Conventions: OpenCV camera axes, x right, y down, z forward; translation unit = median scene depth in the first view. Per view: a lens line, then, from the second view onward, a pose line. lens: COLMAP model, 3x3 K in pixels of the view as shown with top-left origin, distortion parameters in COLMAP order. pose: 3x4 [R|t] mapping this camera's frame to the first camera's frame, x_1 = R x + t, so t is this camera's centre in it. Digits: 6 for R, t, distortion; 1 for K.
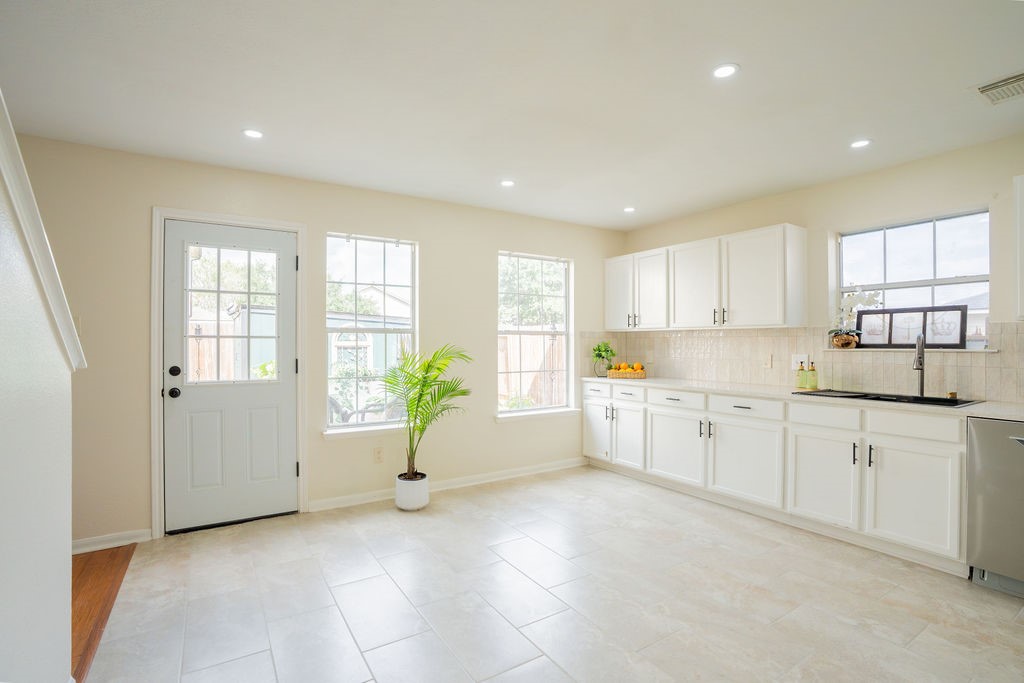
lens RADIAL K [[479.4, 0, 514.8], [0, 479.4, 342.6], [0, 0, 1]] dist [-0.030738, 0.004784]
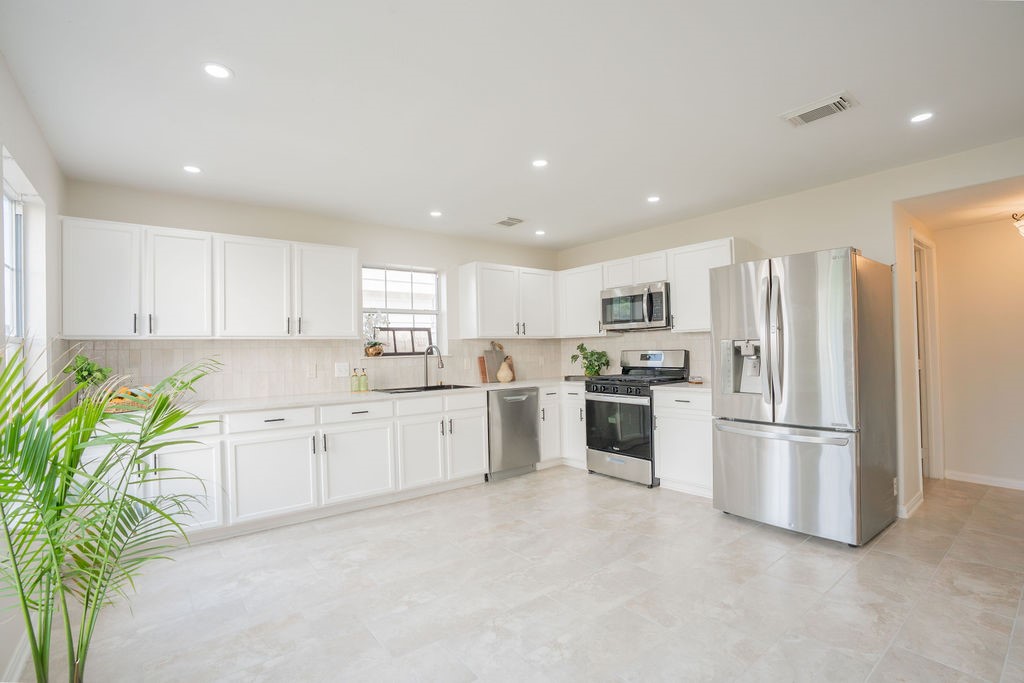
lens RADIAL K [[479.4, 0, 512.3], [0, 479.4, 338.4], [0, 0, 1]] dist [-0.030738, 0.004784]
pose [[-0.074059, 0.017717, 0.997097, -0.636636], [0.010916, 0.999797, -0.016955, -0.011050], [-0.997194, 0.009629, -0.074237, 0.740660]]
